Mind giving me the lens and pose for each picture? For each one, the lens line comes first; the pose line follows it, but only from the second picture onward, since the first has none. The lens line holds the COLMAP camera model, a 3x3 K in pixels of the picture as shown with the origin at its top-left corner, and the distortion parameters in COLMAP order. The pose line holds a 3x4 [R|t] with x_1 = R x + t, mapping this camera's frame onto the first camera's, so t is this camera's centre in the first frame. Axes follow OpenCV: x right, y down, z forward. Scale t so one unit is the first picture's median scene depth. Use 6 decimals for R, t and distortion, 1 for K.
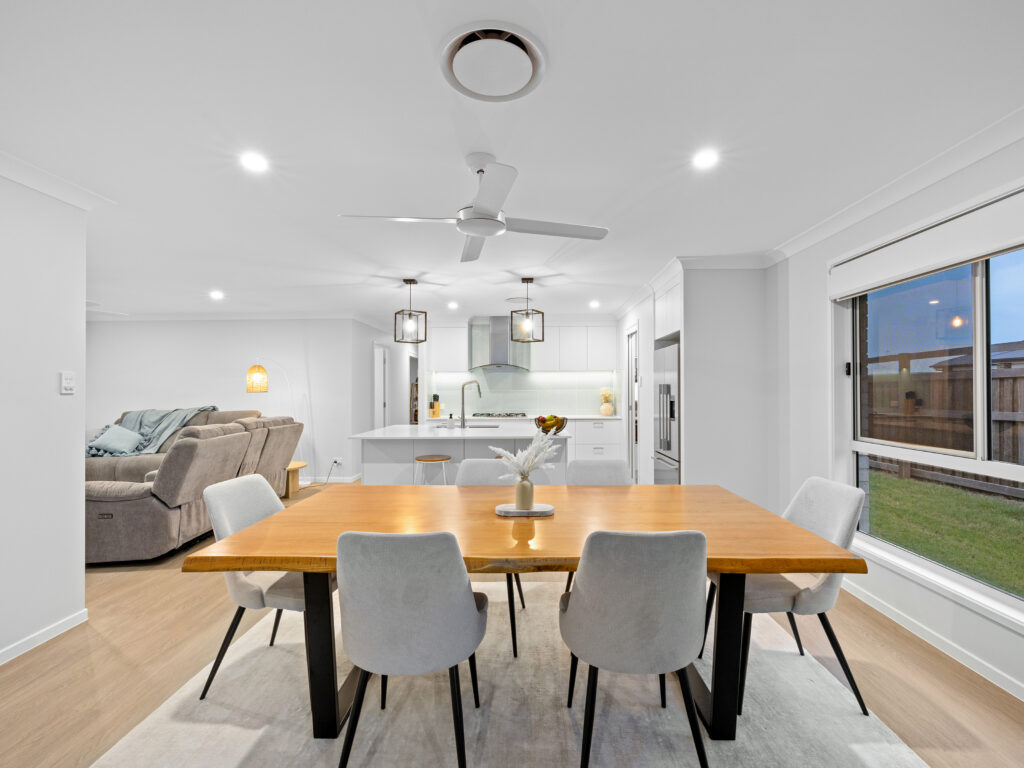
lens RADIAL K [[463.0, 0, 514.3], [0, 463.0, 386.4], [0, 0, 1]] dist [-0.001809, 0.000196]
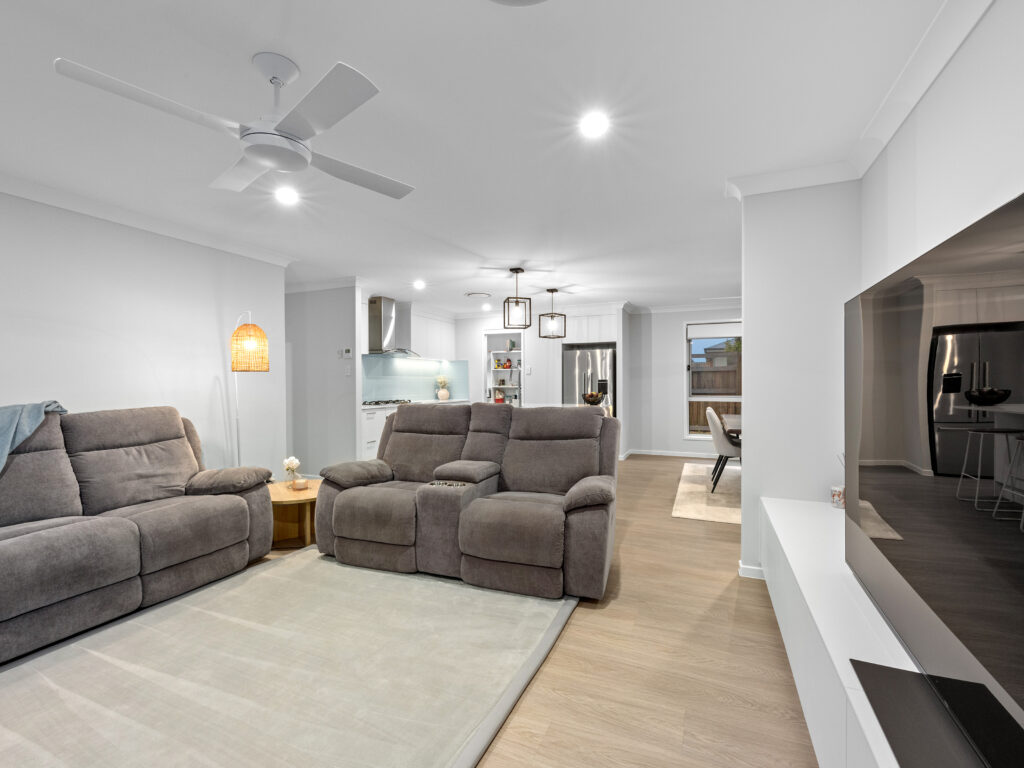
lens RADIAL K [[463.0, 0, 510.1], [0, 463.0, 384.1], [0, 0, 1]] dist [-0.001809, 0.000196]
pose [[0.377673, 0.001110, 0.925938, -0.918282], [-0.007758, 0.999968, 0.001966, 0.023659], [-0.925906, -0.007926, 0.377670, 0.468120]]
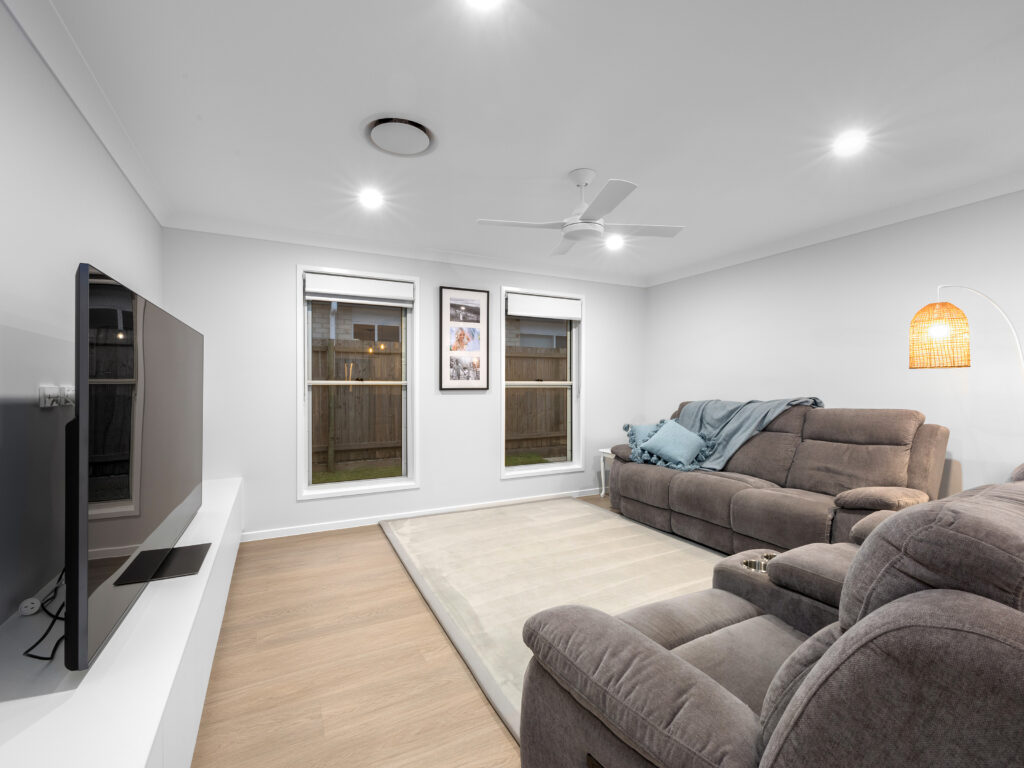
lens RADIAL K [[463.0, 0, 510.1], [0, 463.0, 383.3], [0, 0, 1]] dist [-0.001809, 0.000196]
pose [[0.478053, 0.004295, -0.878321, -0.357515], [0.007583, 0.999931, 0.009017, 0.018974], [0.878298, -0.010971, 0.477987, 0.443943]]
